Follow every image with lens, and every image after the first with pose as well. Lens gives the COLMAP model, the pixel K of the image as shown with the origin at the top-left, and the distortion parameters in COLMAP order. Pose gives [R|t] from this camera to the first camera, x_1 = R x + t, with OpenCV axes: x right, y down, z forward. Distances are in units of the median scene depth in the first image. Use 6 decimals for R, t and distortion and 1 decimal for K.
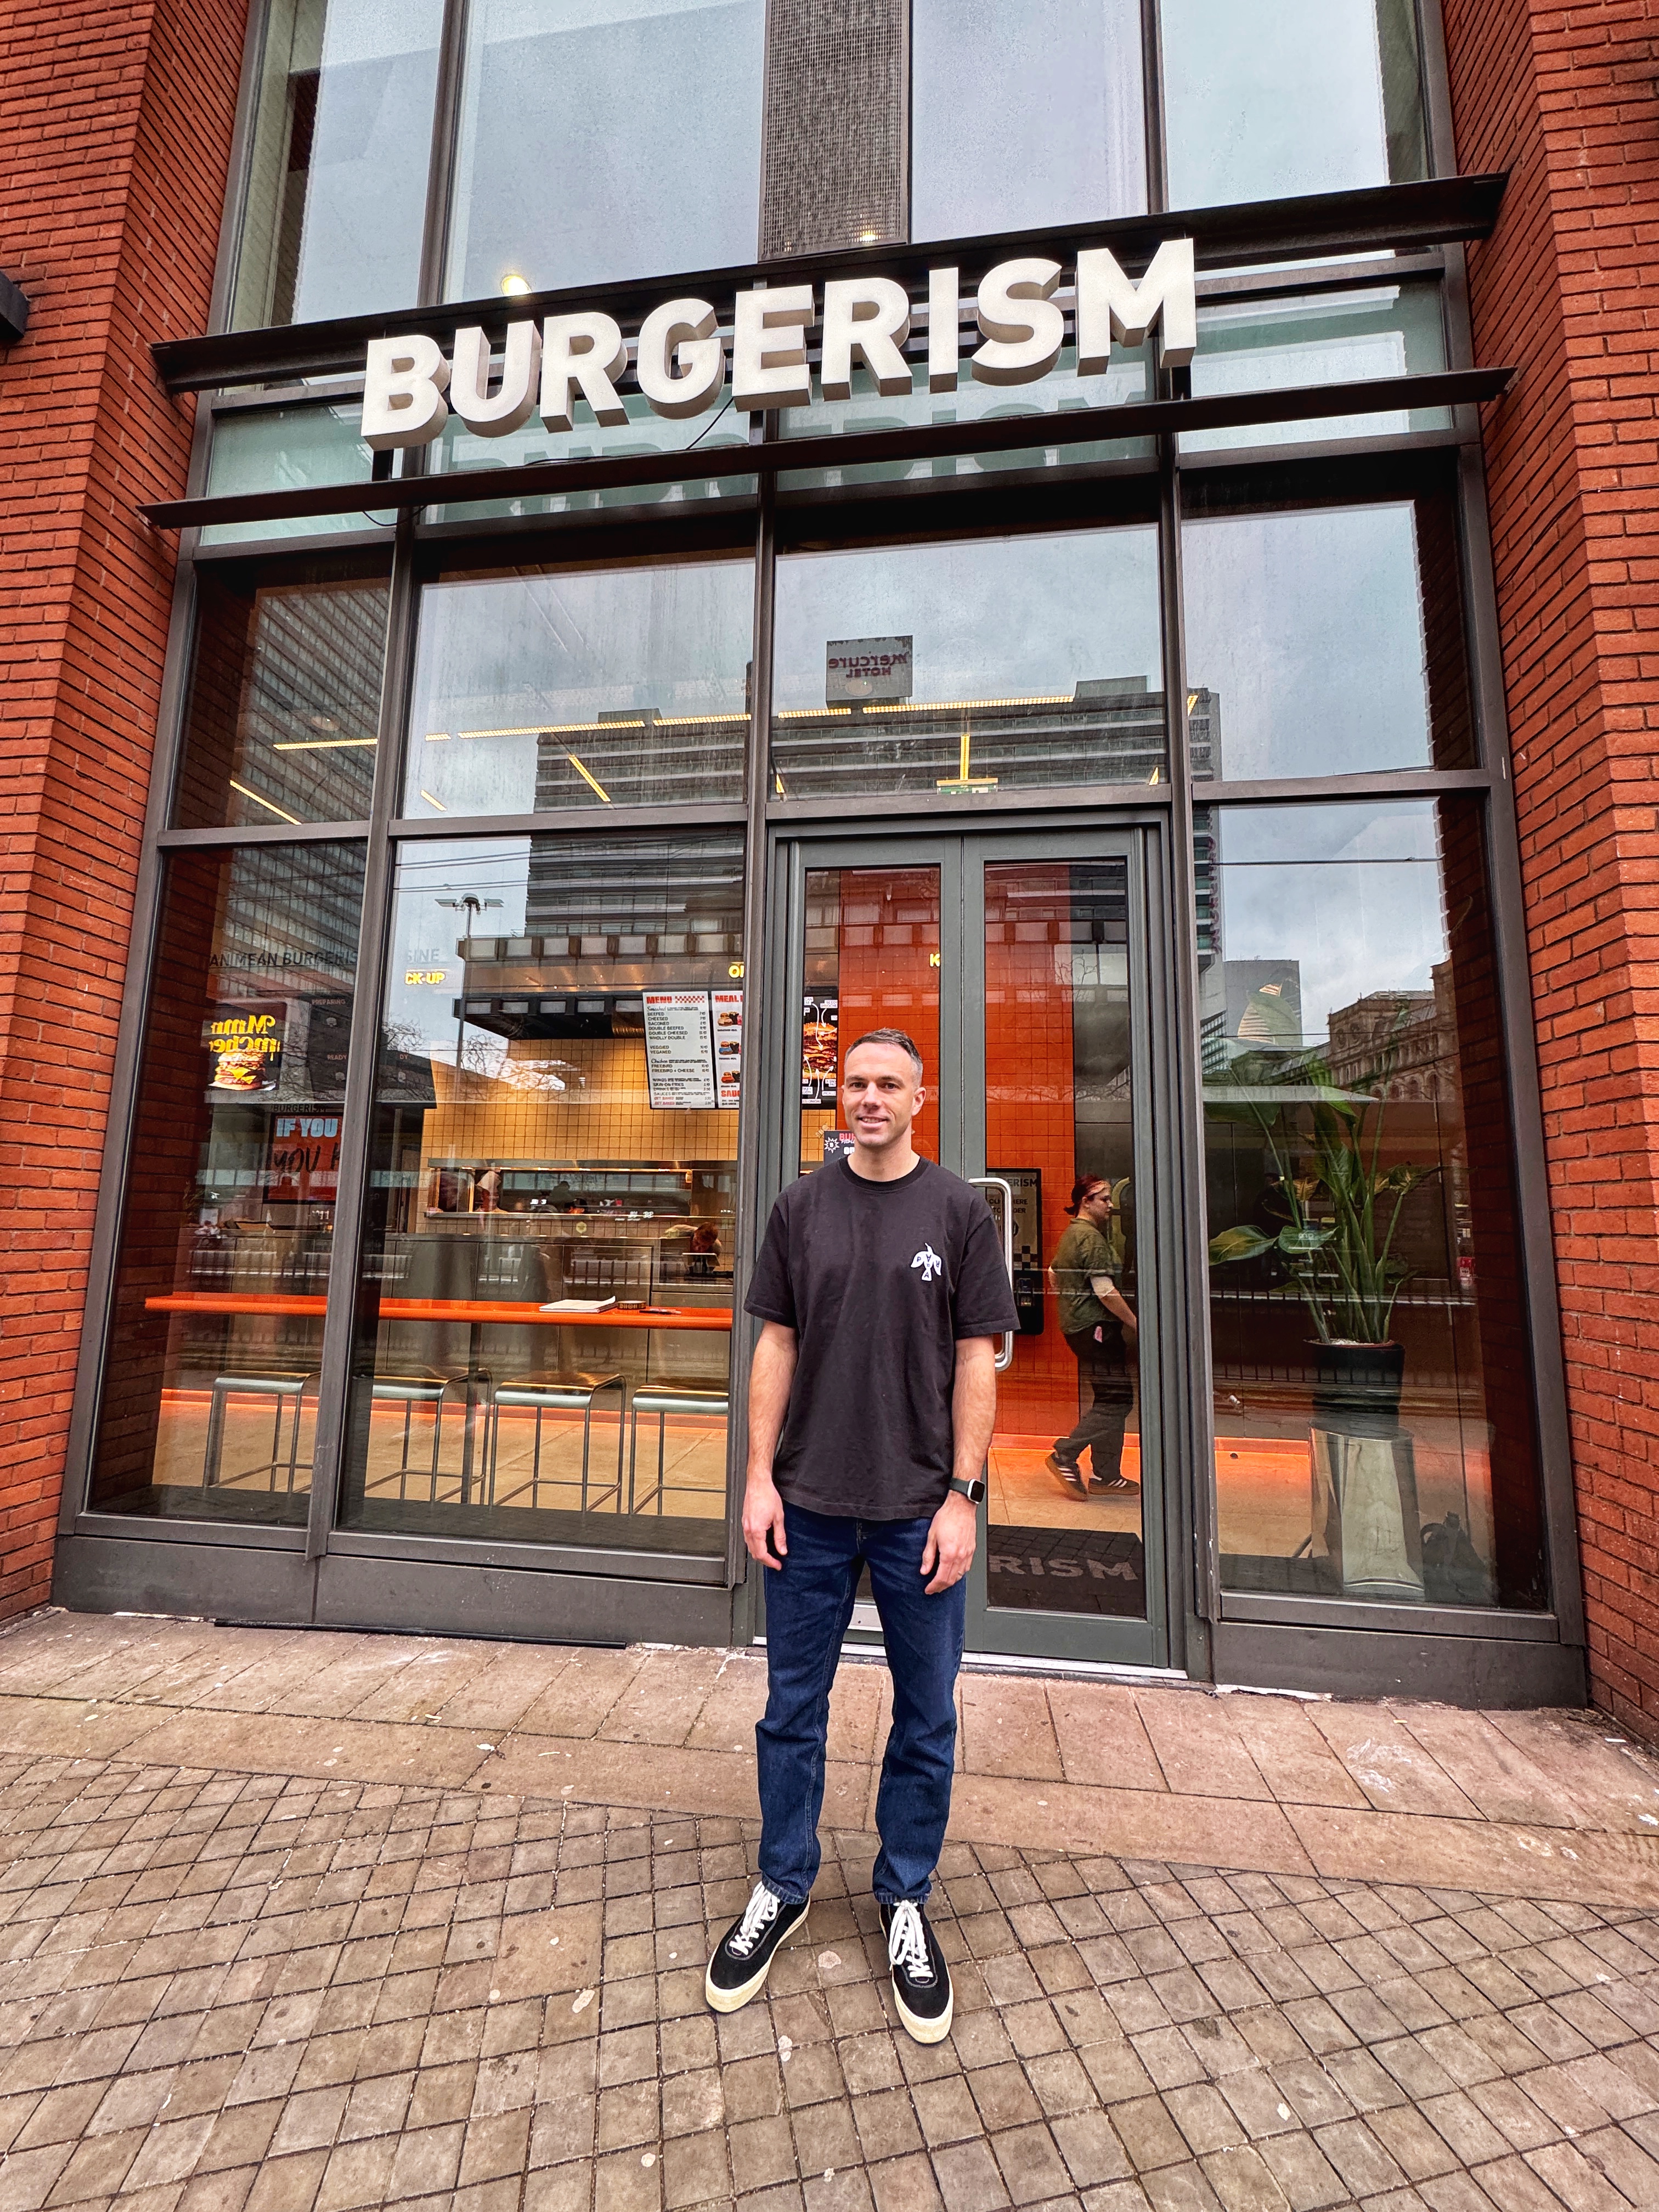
lens RADIAL K [[920.5, 0, 829.5], [0, 920.5, 1106.0], [0, 0, 1]] dist [-0.000744, 0.000451]
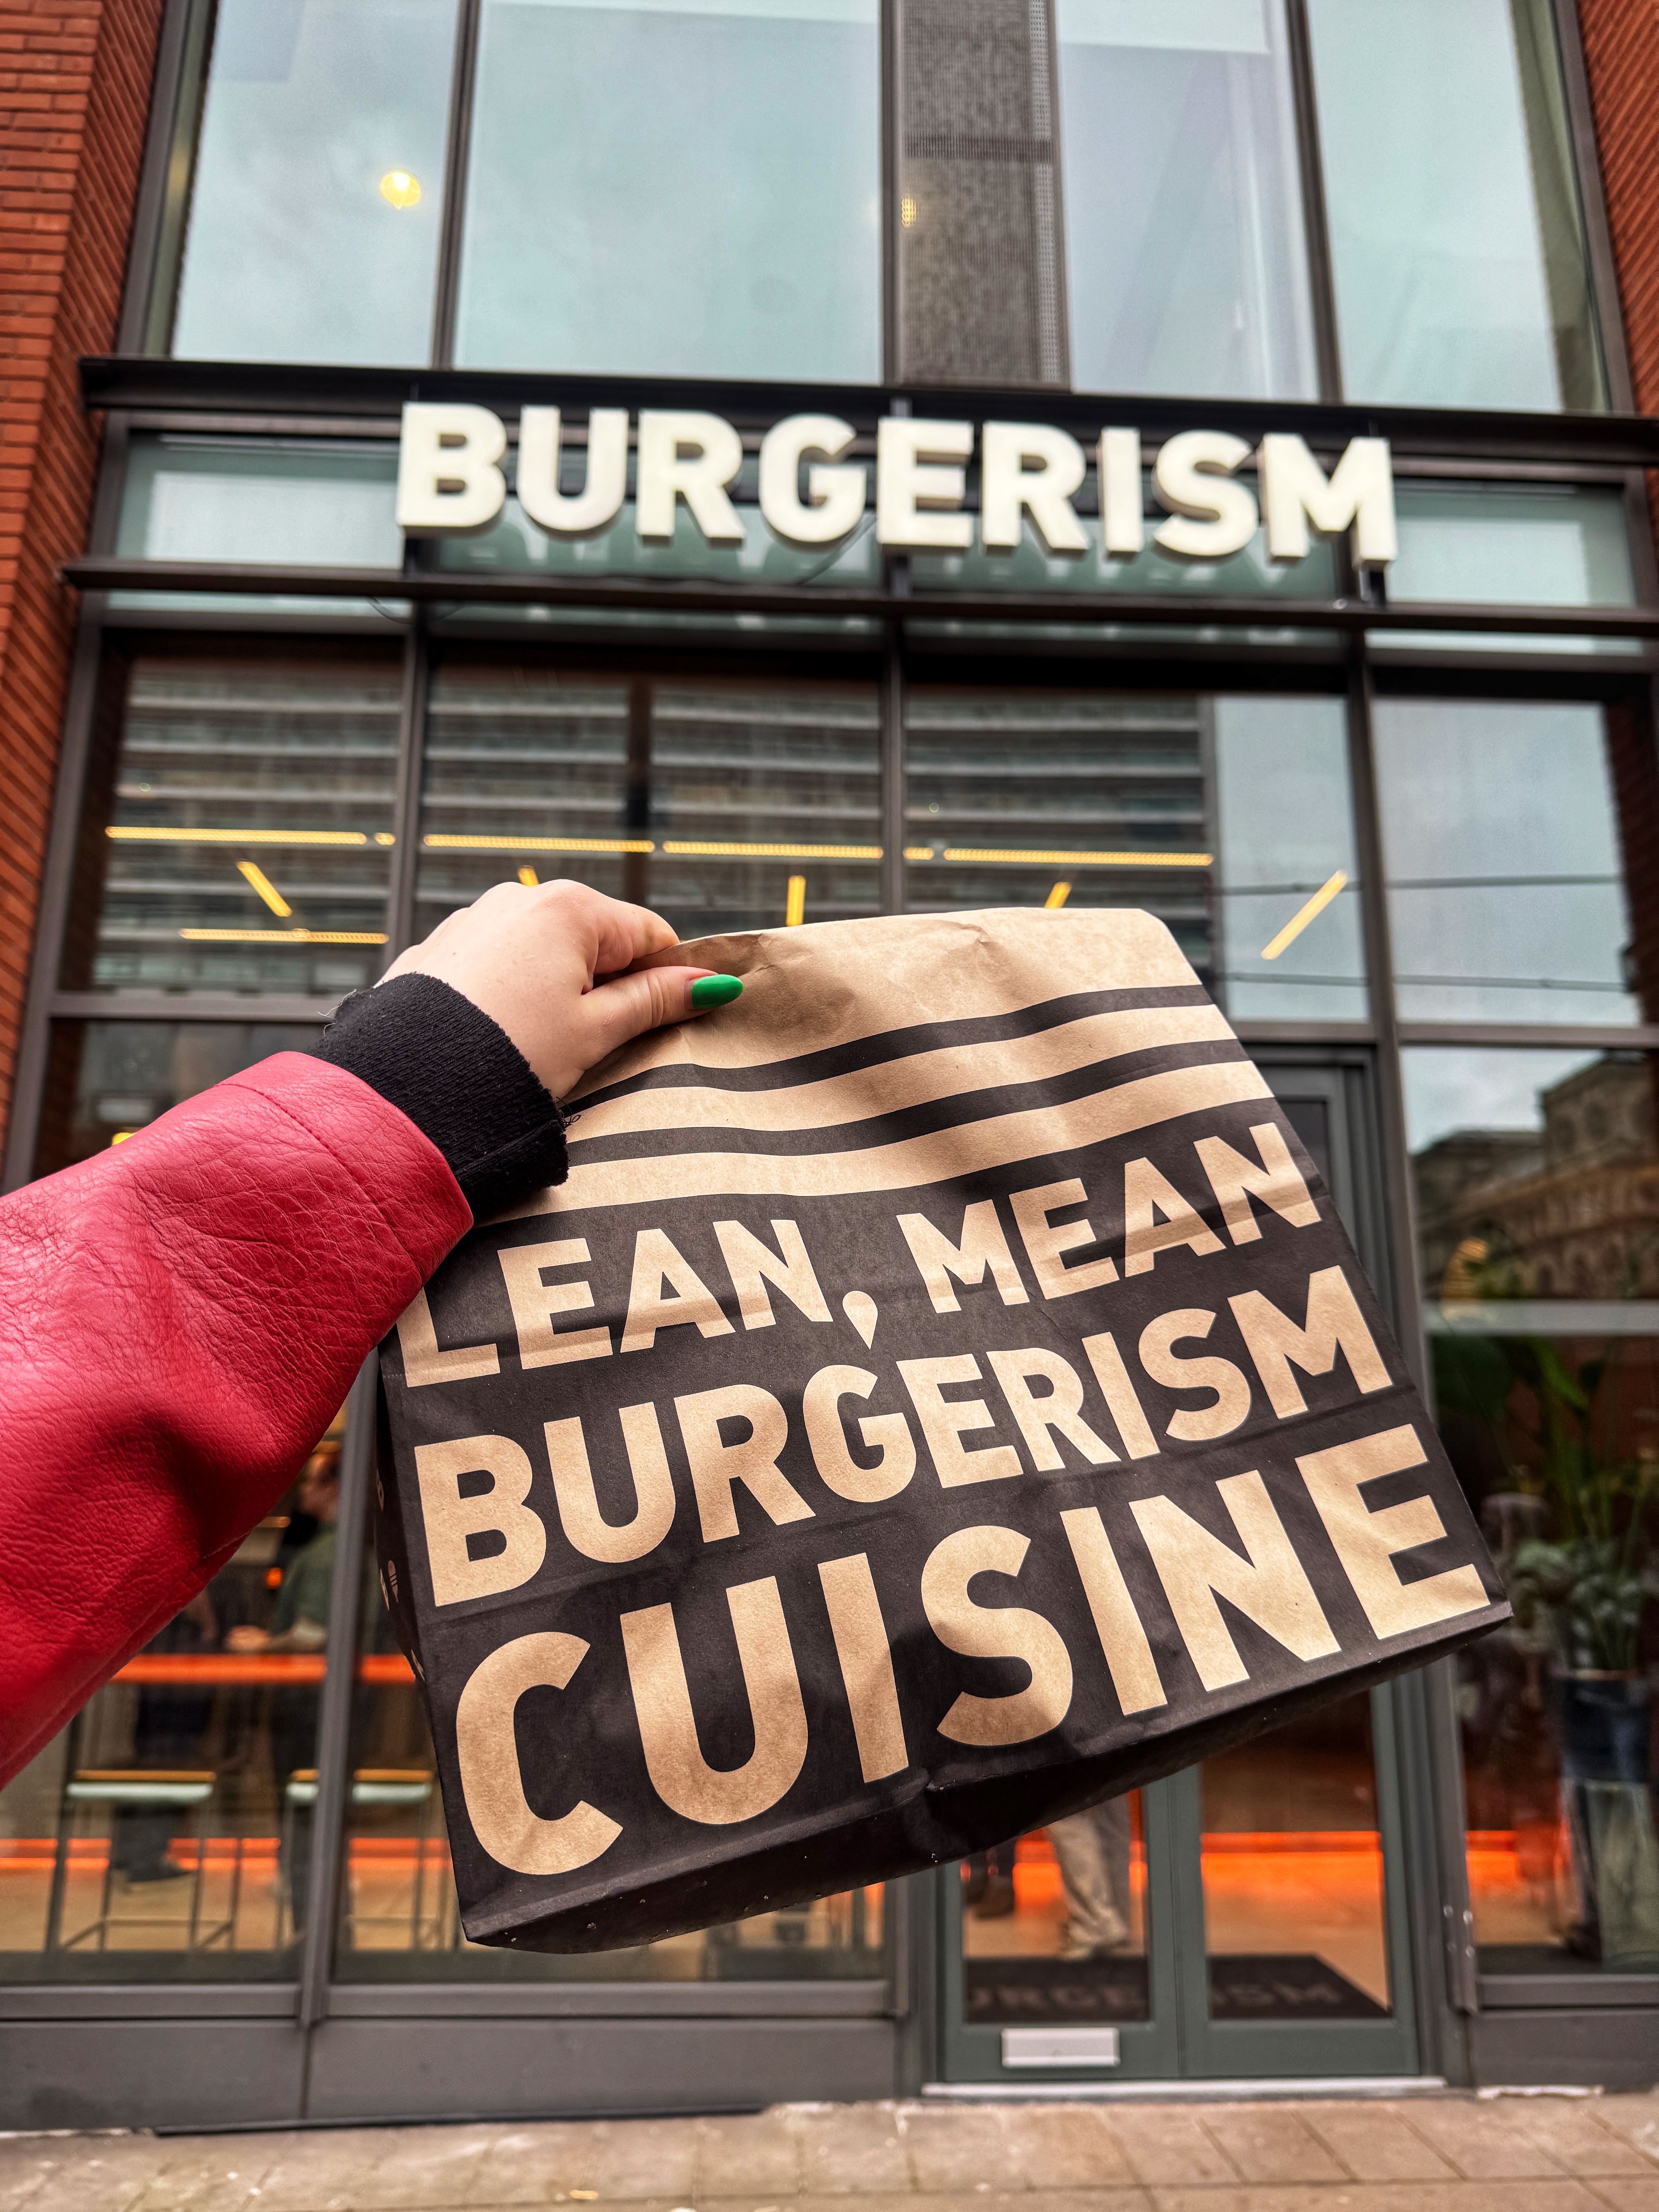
lens RADIAL K [[1695.7, 0, 829.5], [0, 1695.7, 1106.0], [0, 0, 1]] dist [-0.019396, 0.011221]
pose [[0.981815, 0.035295, 0.186529, -0.429192], [-0.012563, 0.992491, -0.121671, -0.069464], [-0.189423, 0.117115, 0.974886, -0.448545]]
